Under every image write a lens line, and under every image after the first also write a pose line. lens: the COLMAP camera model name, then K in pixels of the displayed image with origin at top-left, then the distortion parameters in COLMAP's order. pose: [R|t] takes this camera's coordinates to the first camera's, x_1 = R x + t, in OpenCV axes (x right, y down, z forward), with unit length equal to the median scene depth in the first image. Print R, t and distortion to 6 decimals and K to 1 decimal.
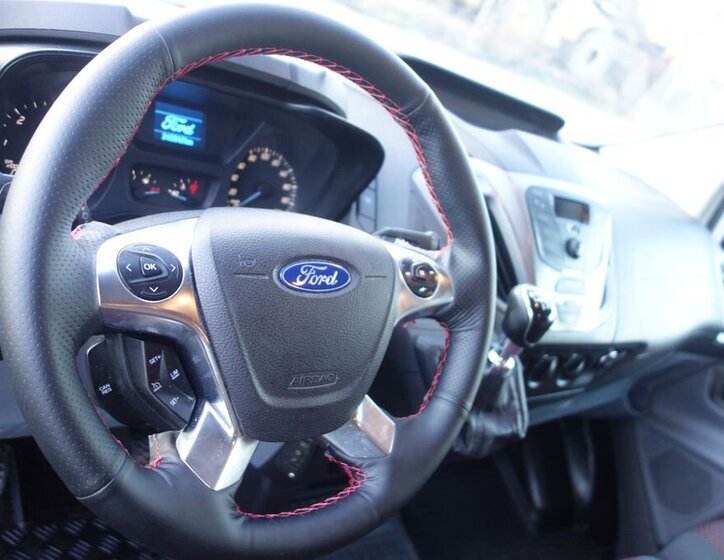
lens RADIAL K [[654.9, 0, 362.0], [0, 654.9, 280.0], [0, 0, 1]] dist [-0.011120, 0.004355]
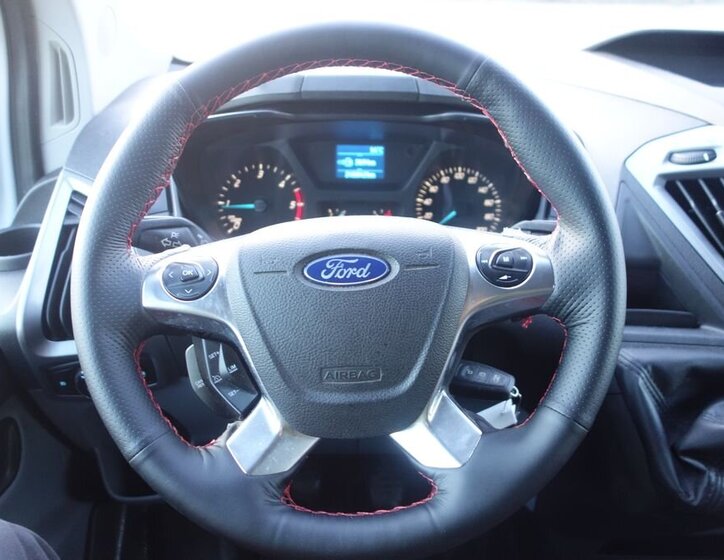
lens RADIAL K [[654.9, 0, 362.0], [0, 654.9, 280.0], [0, 0, 1]] dist [-0.011120, 0.004355]
pose [[0.790056, -0.106968, -0.603630, 0.528873], [0.051034, 0.992717, -0.109123, 0.115320], [0.610906, 0.055408, 0.789762, 0.219674]]
